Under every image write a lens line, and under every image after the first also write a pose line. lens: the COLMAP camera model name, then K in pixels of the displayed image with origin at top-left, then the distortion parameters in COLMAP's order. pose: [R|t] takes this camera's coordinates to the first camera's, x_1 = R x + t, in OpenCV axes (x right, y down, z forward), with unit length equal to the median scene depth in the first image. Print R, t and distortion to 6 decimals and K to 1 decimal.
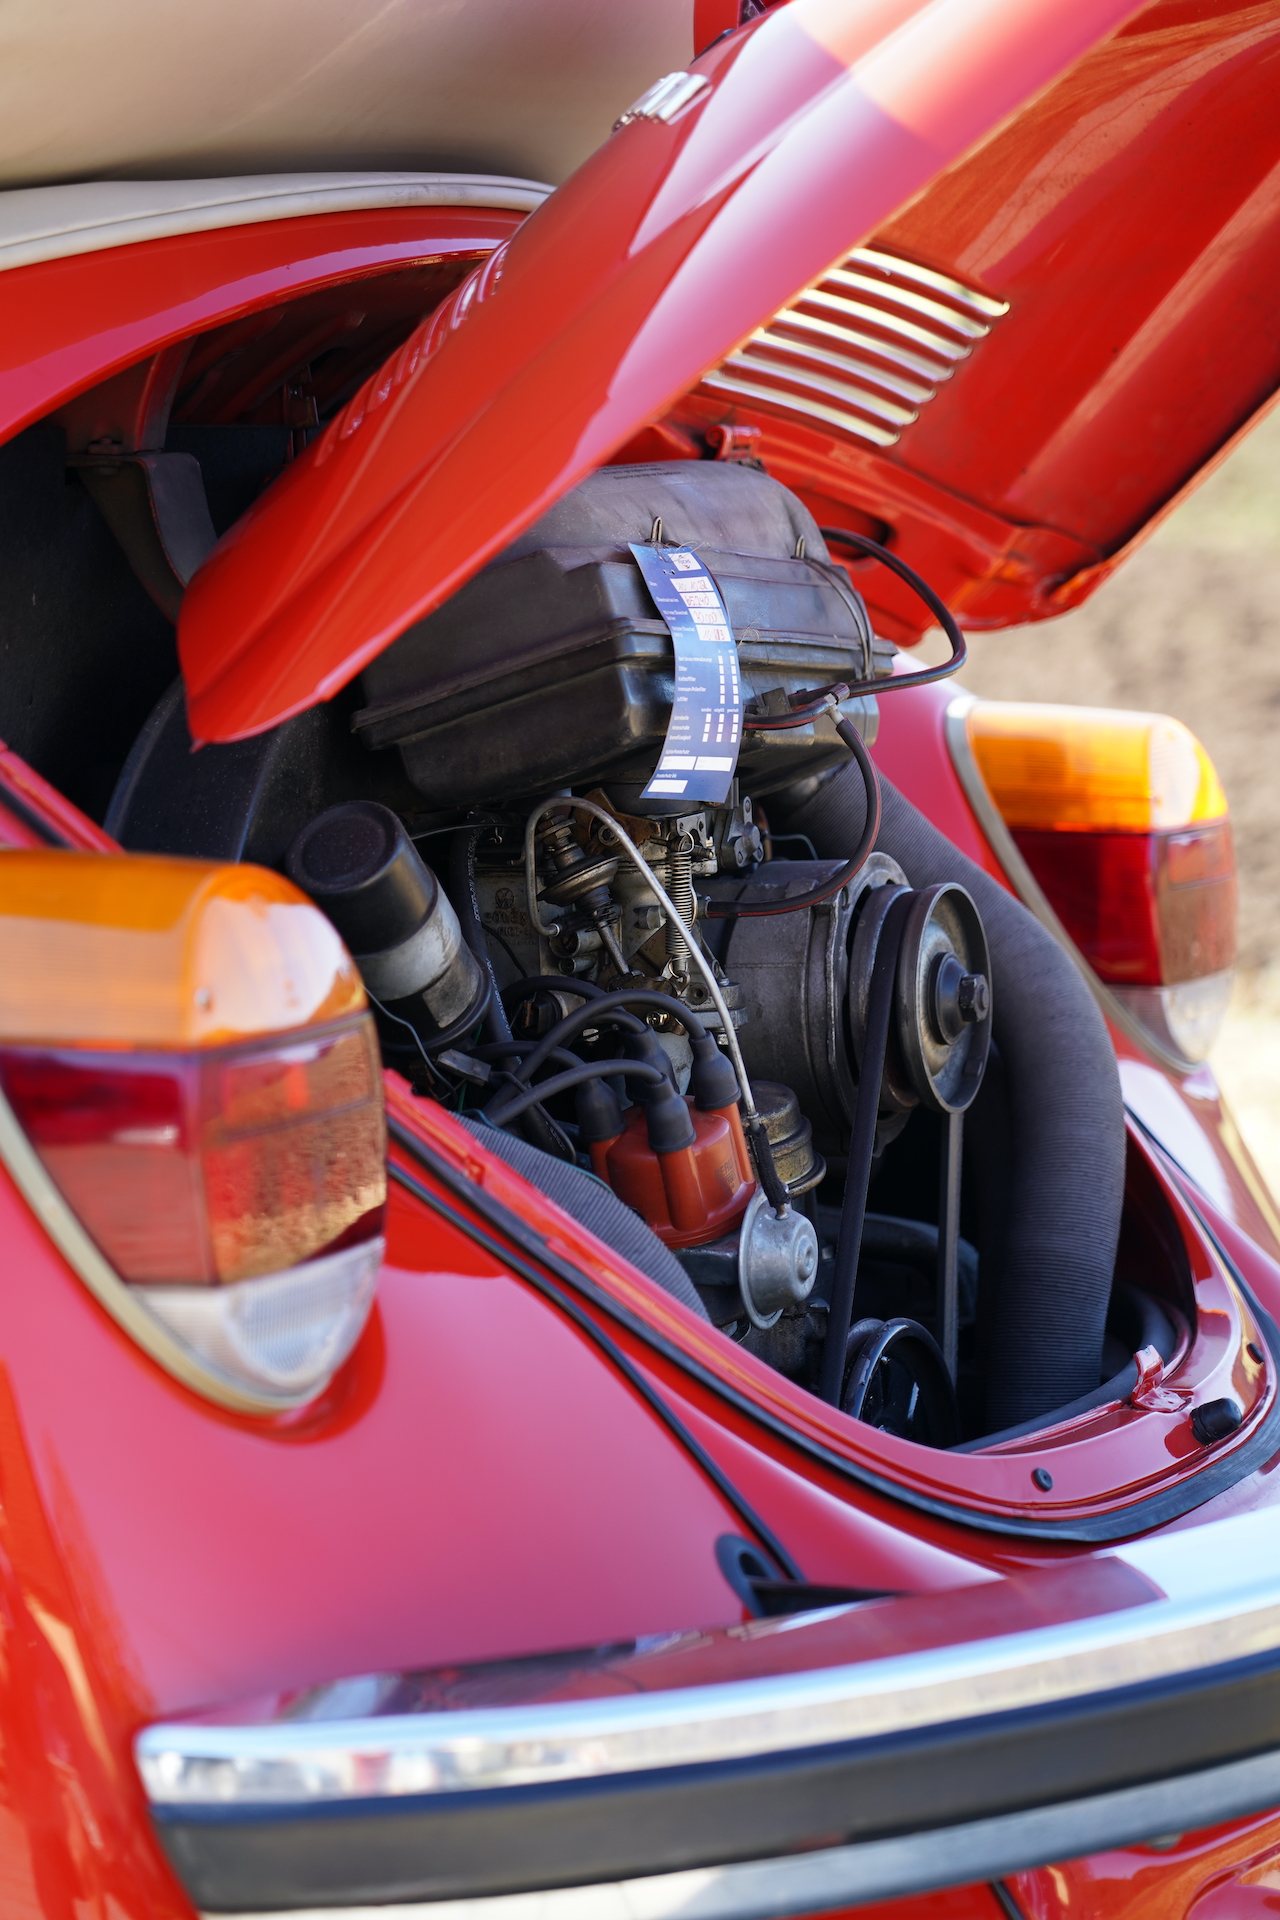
lens RADIAL K [[5867.8, 0, 640.7], [0, 5867.8, 834.1], [0, 0, 1]] dist [-0.025956, 1.056437]
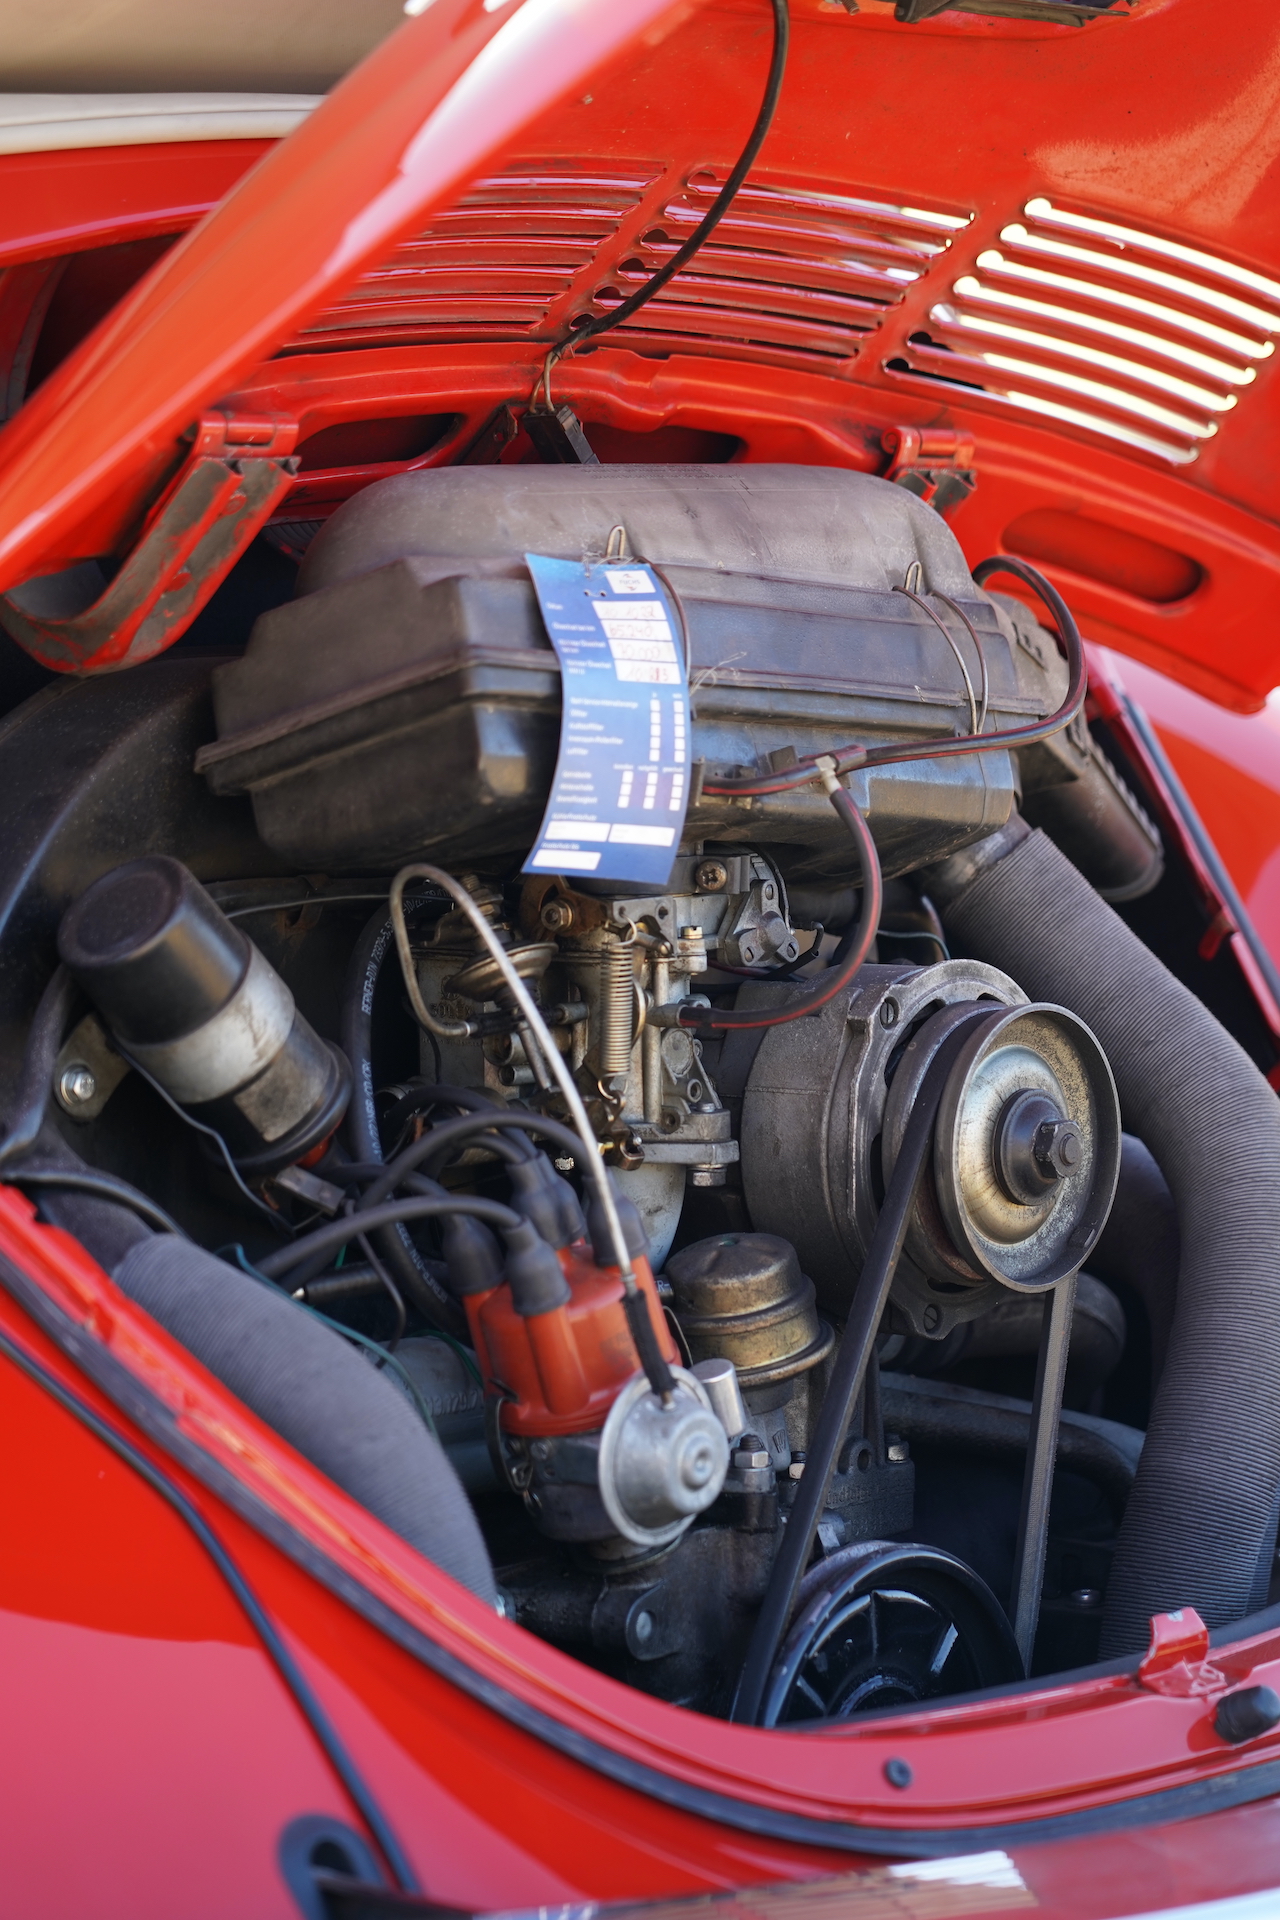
lens RADIAL K [[5867.8, 0, 640.7], [0, 5867.8, 834.1], [0, 0, 1]] dist [-0.025956, 1.056437]
pose [[0.952830, 0.052559, -0.298918, 0.253956], [-0.055846, 0.998436, -0.002459, -0.010204], [0.298321, 0.019036, 0.954276, 0.237642]]
